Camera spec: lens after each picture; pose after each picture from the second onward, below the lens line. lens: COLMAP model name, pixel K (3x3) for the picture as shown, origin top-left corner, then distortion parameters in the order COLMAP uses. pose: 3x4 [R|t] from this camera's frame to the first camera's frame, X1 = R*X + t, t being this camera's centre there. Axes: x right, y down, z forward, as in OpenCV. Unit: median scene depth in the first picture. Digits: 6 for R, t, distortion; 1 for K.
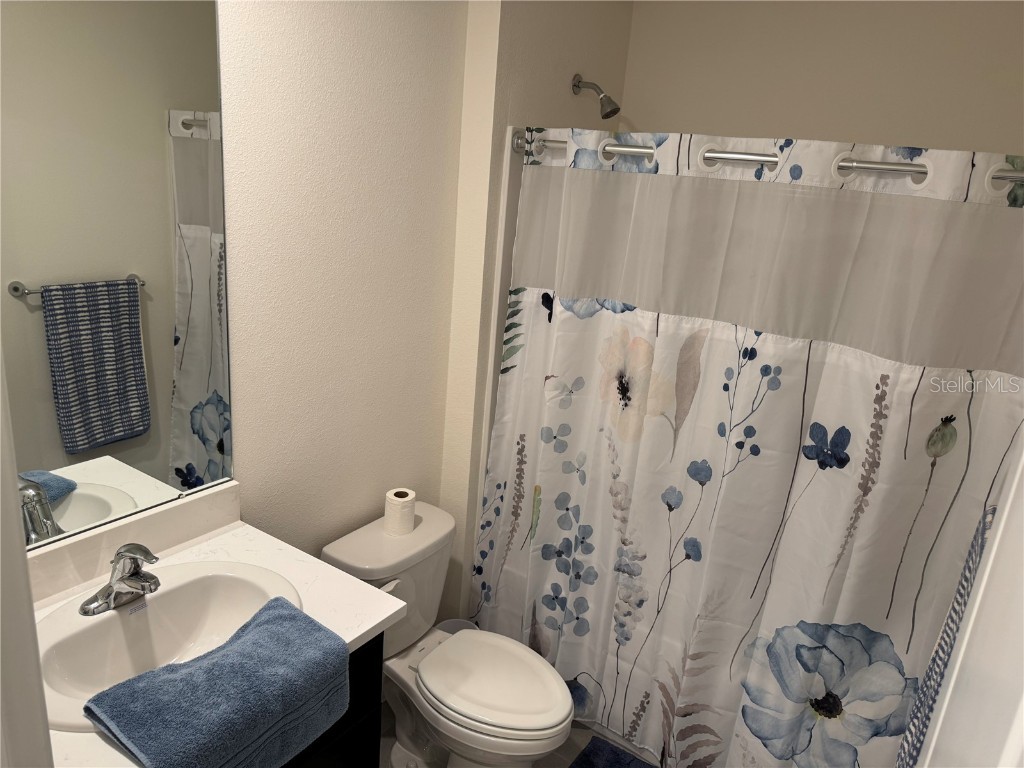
lens RADIAL K [[725.1, 0, 510.9], [0, 725.1, 388.4], [0, 0, 1]] dist [0.106763, -0.148517]
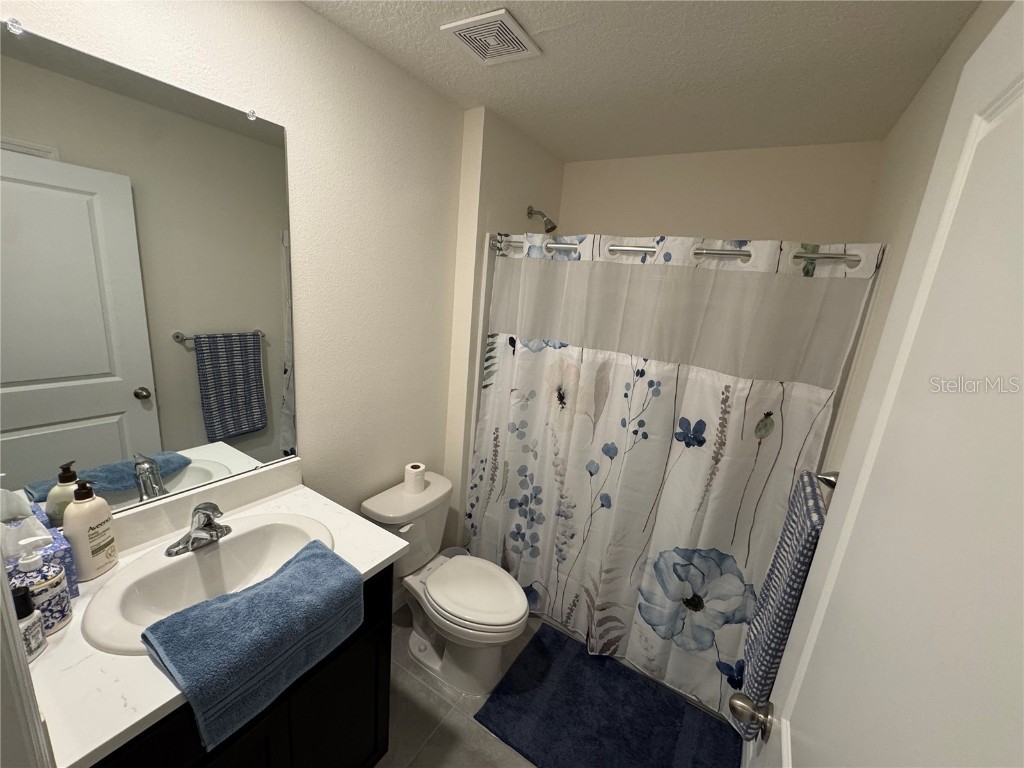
lens RADIAL K [[411.2, 0, 513.2], [0, 411.2, 383.0], [0, 0, 1]] dist [-0.002585, -0.000023]
pose [[0.999405, -0.000775, 0.034488, 0.024609], [0.002715, 0.998413, -0.056245, 0.020958], [-0.034390, 0.056305, 0.997821, 0.135399]]
